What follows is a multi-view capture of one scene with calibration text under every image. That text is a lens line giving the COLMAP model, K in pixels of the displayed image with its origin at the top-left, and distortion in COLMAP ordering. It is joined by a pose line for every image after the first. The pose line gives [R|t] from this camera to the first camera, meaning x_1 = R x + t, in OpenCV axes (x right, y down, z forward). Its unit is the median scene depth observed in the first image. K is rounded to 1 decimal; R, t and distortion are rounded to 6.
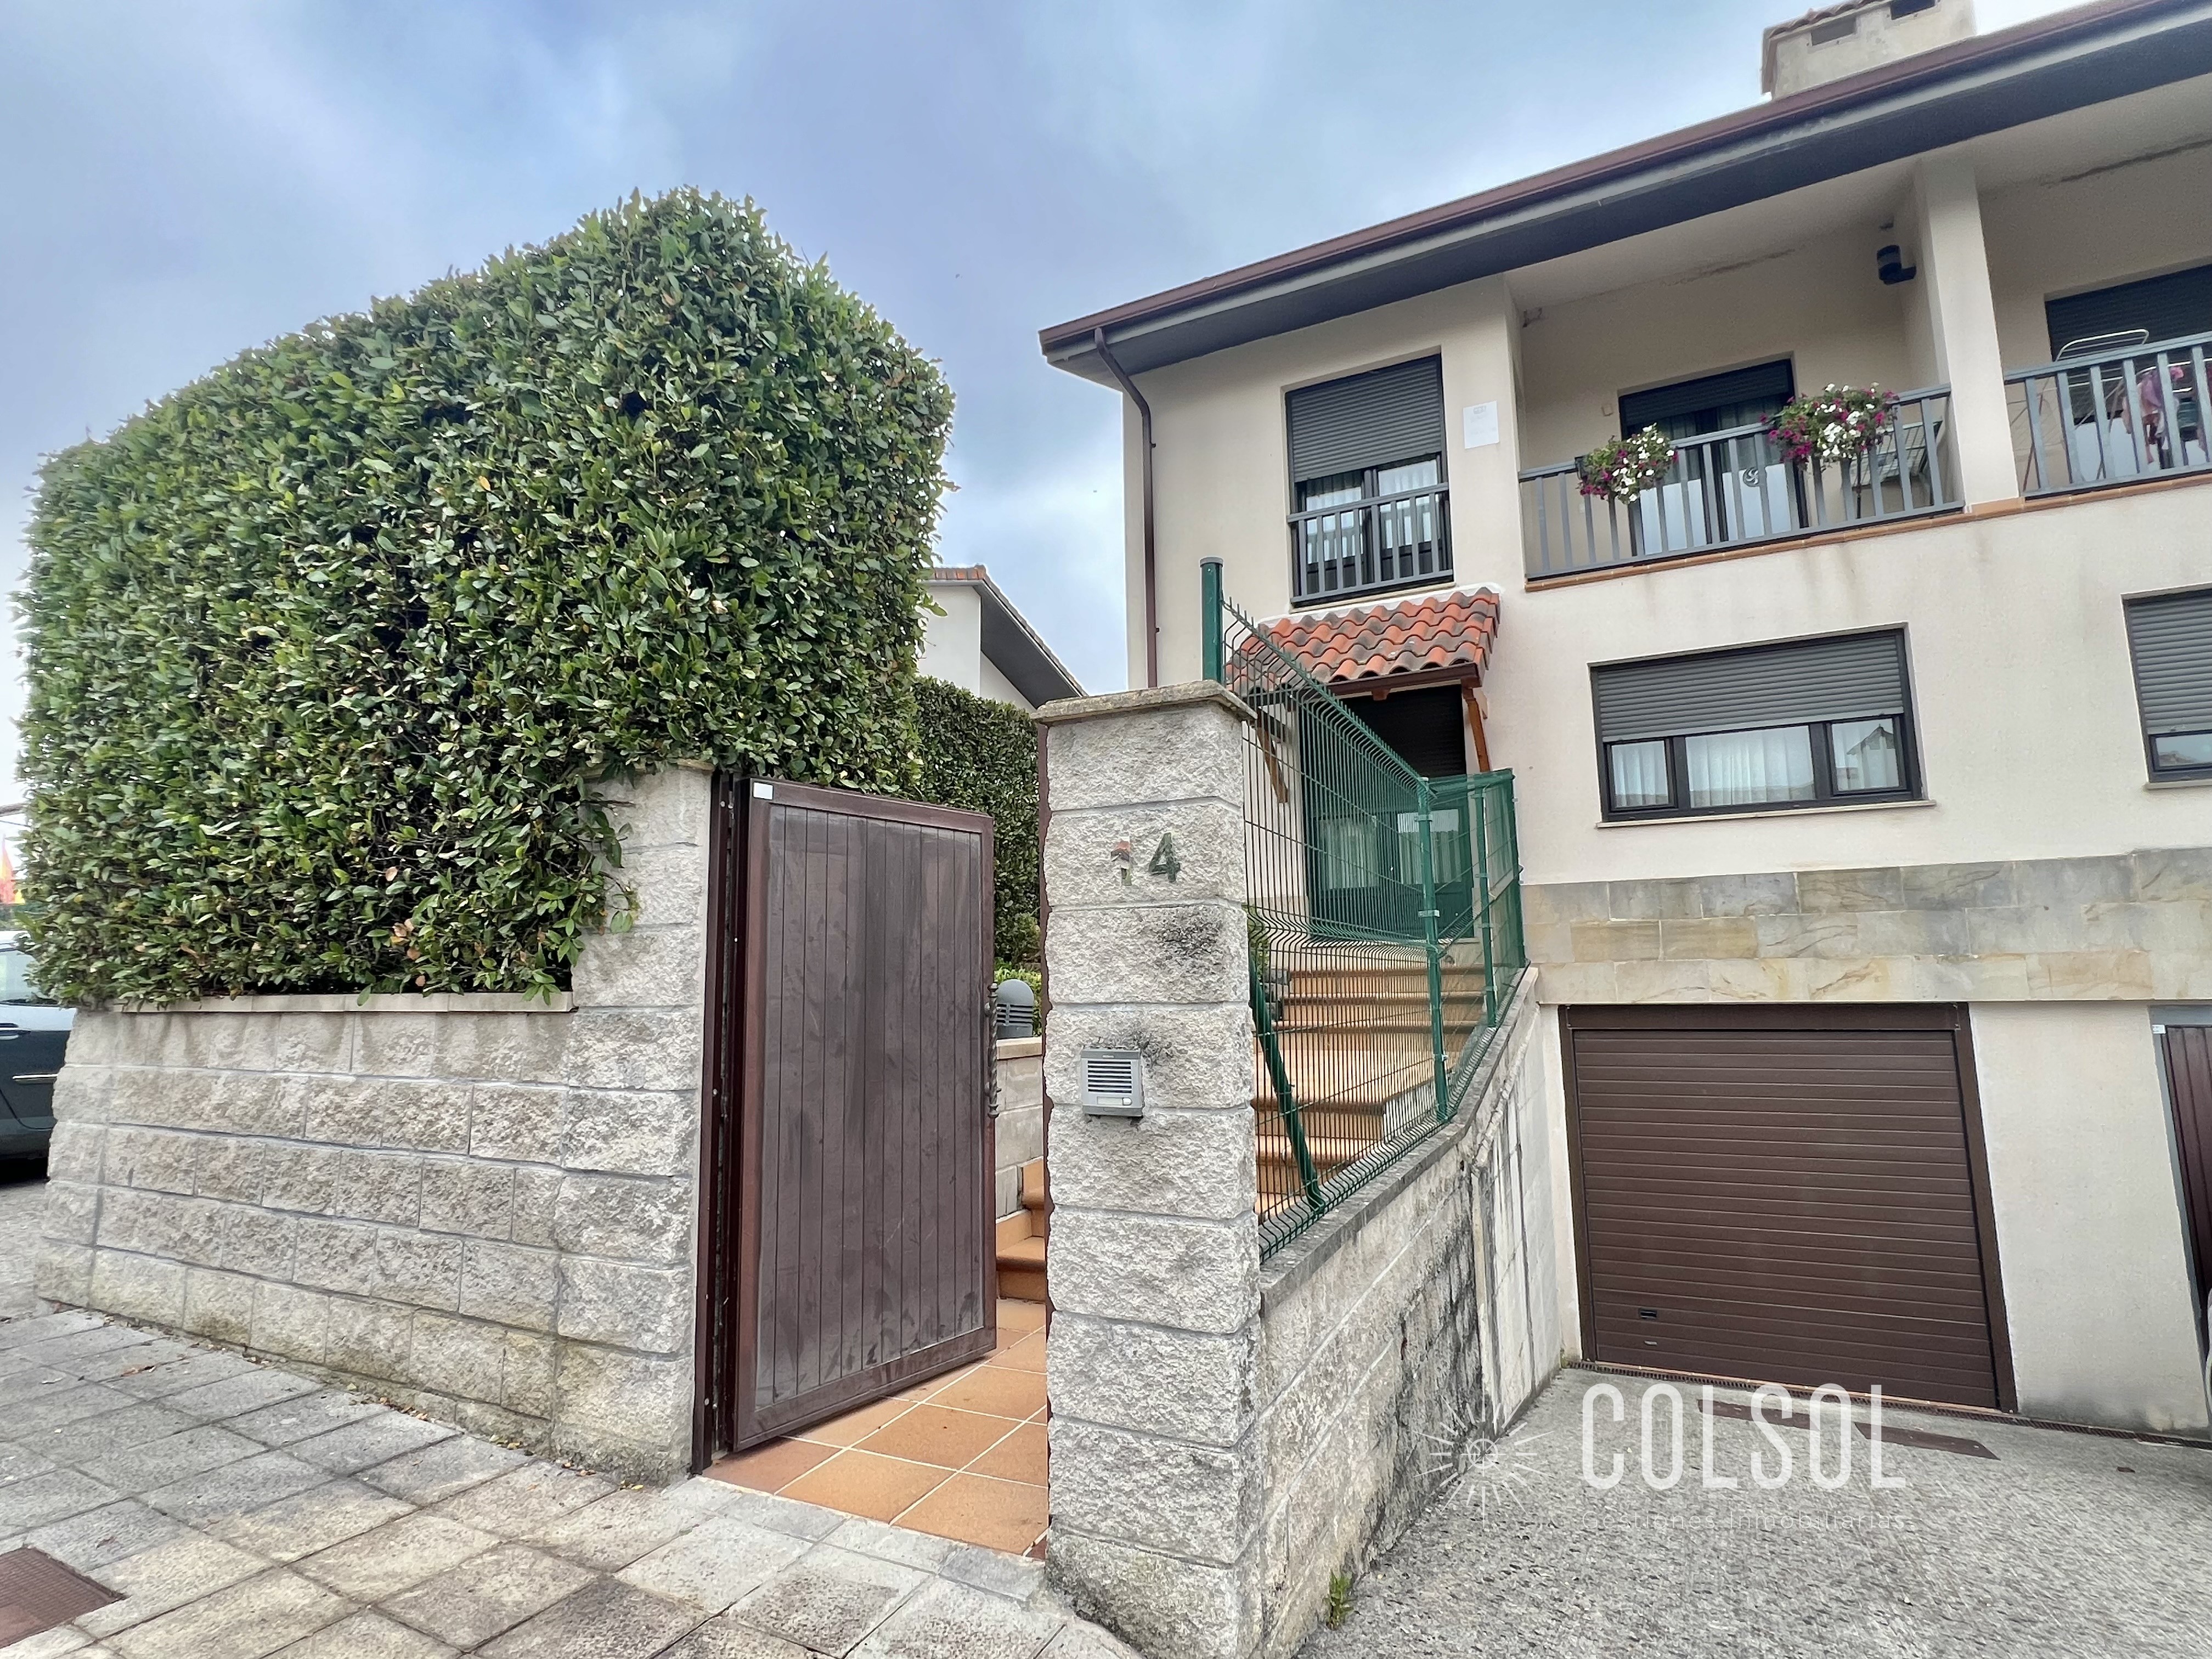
lens RADIAL K [[1108.0, 0, 1106.0], [0, 1108.0, 829.5], [0, 0, 1]] dist [-0.002625, 0.000745]
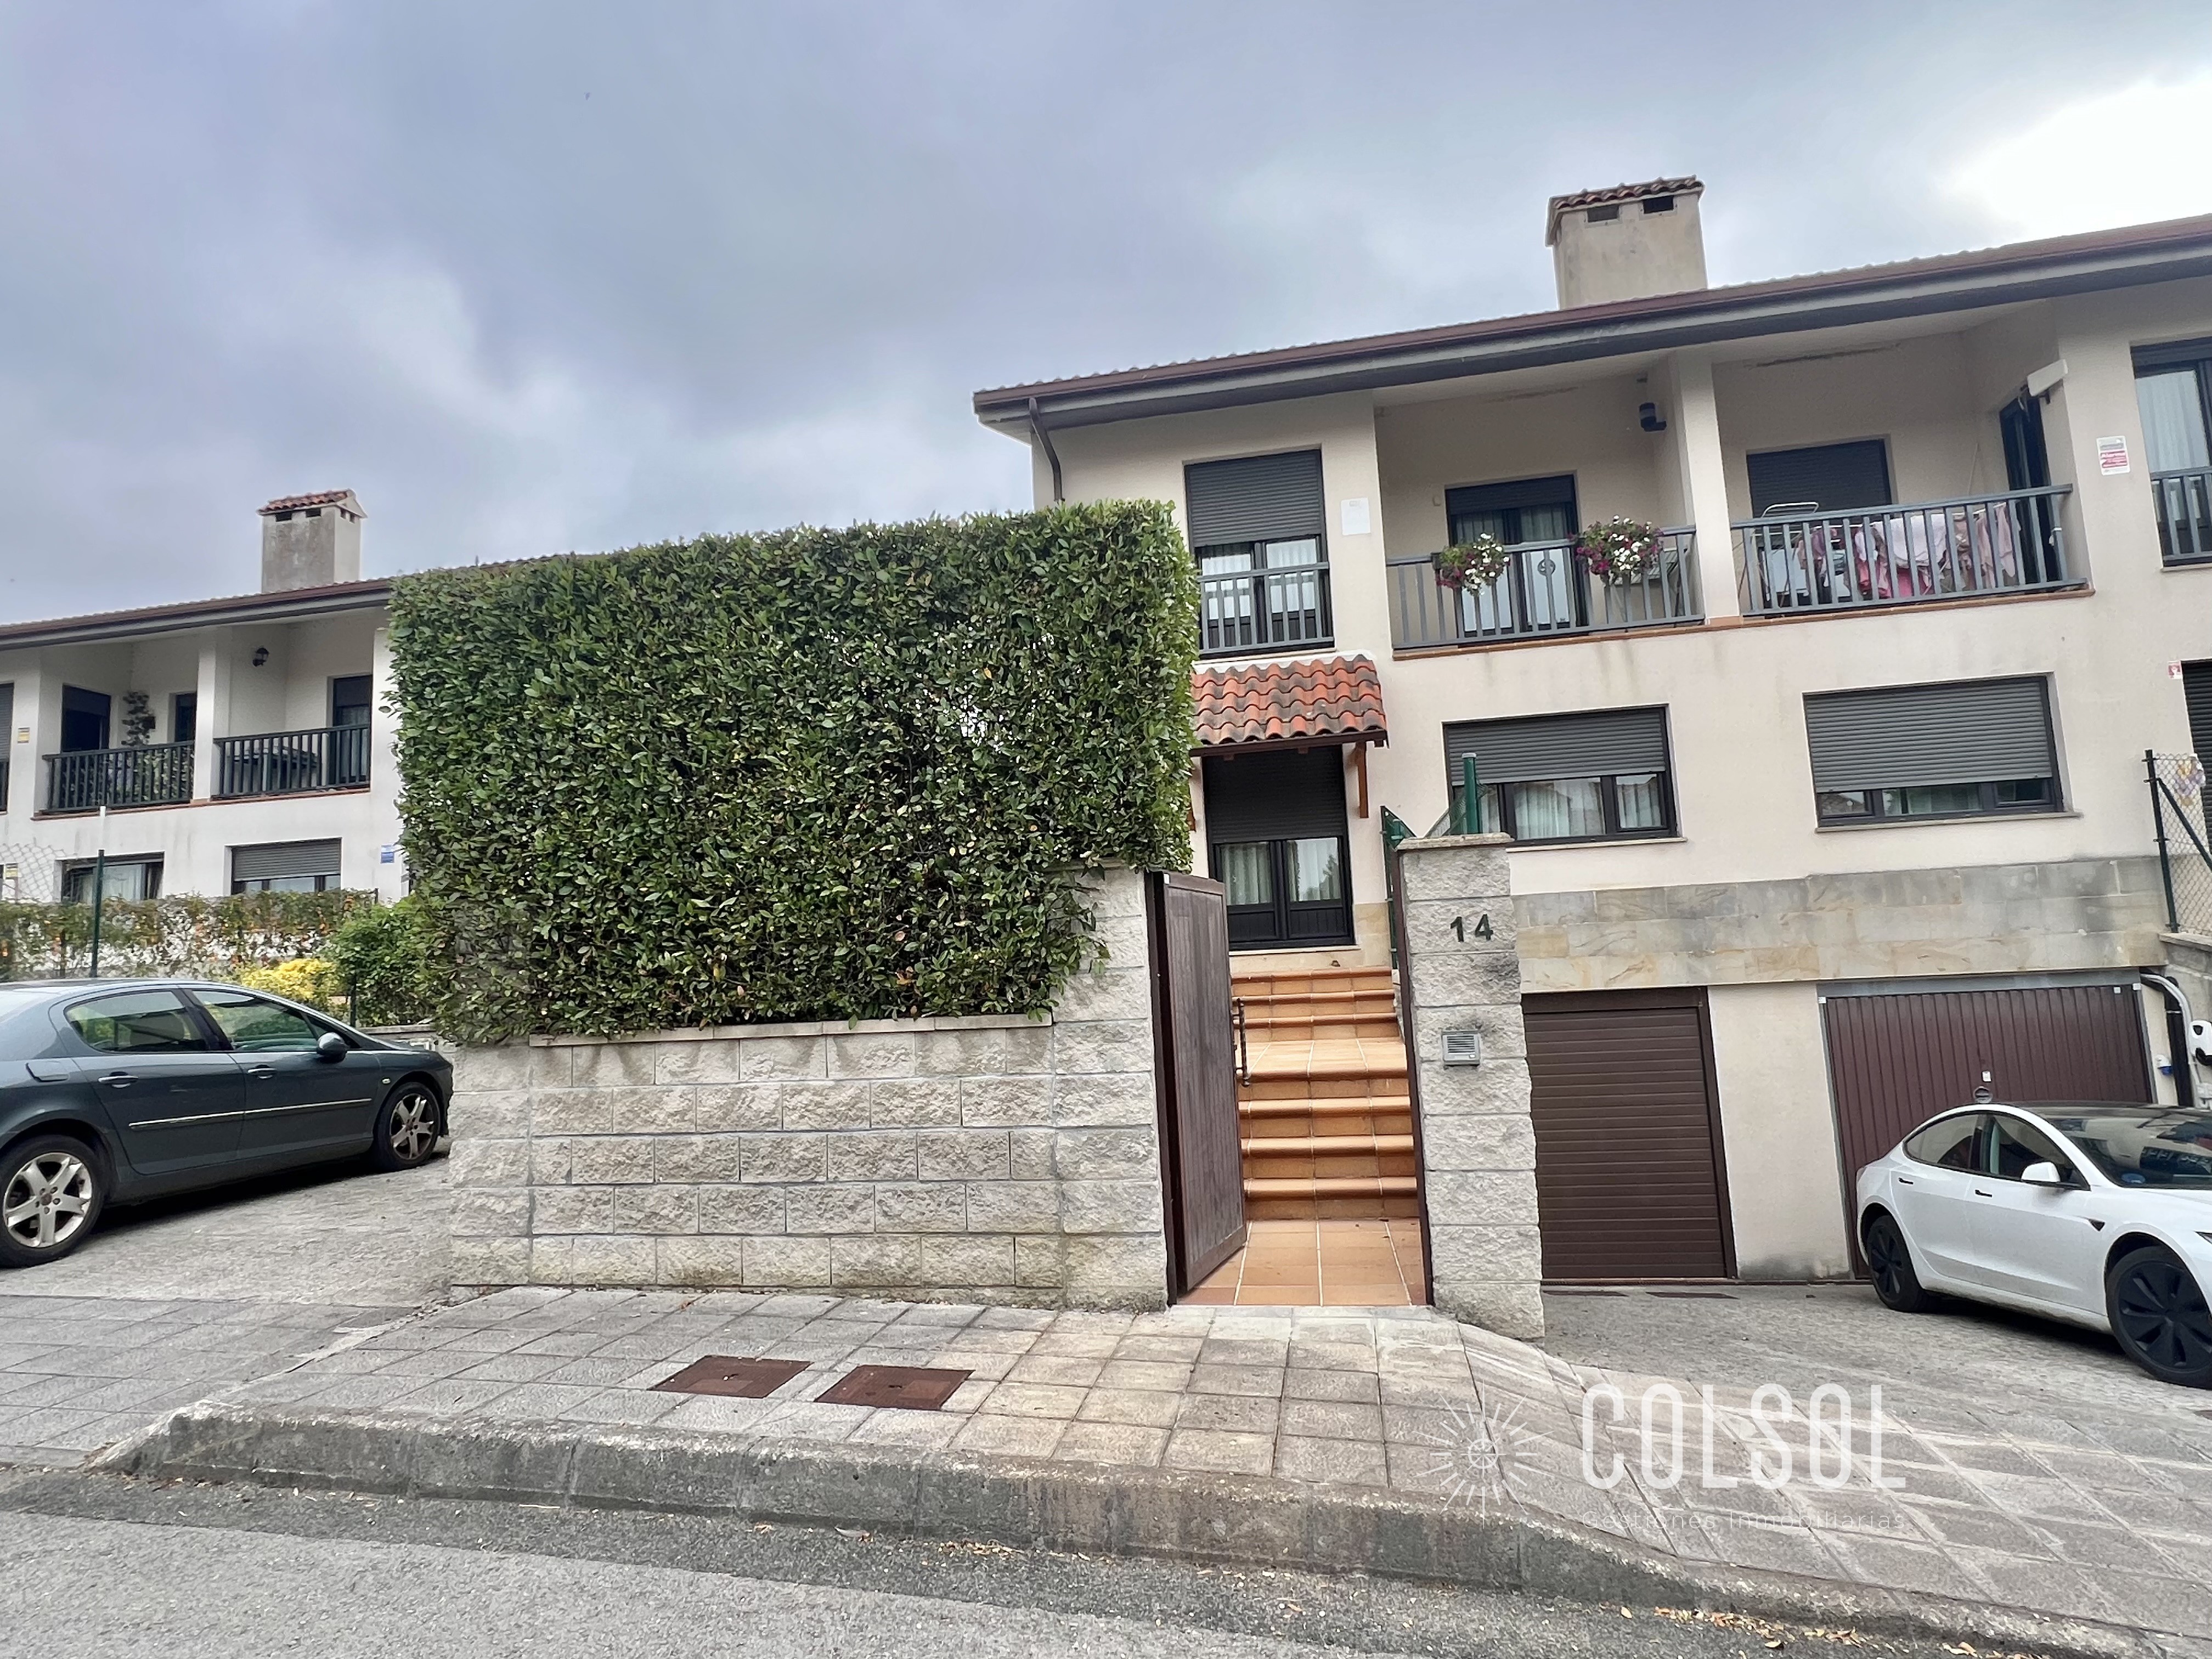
lens RADIAL K [[1231.2, 0, 1106.0], [0, 1231.2, 829.5], [0, 0, 1]] dist [0.010426, -0.026306]
pose [[0.962195, 0.001278, 0.272359, -0.729313], [-0.004216, 0.999939, 0.010201, -0.102525], [-0.272329, -0.010964, 0.962142, -0.540743]]
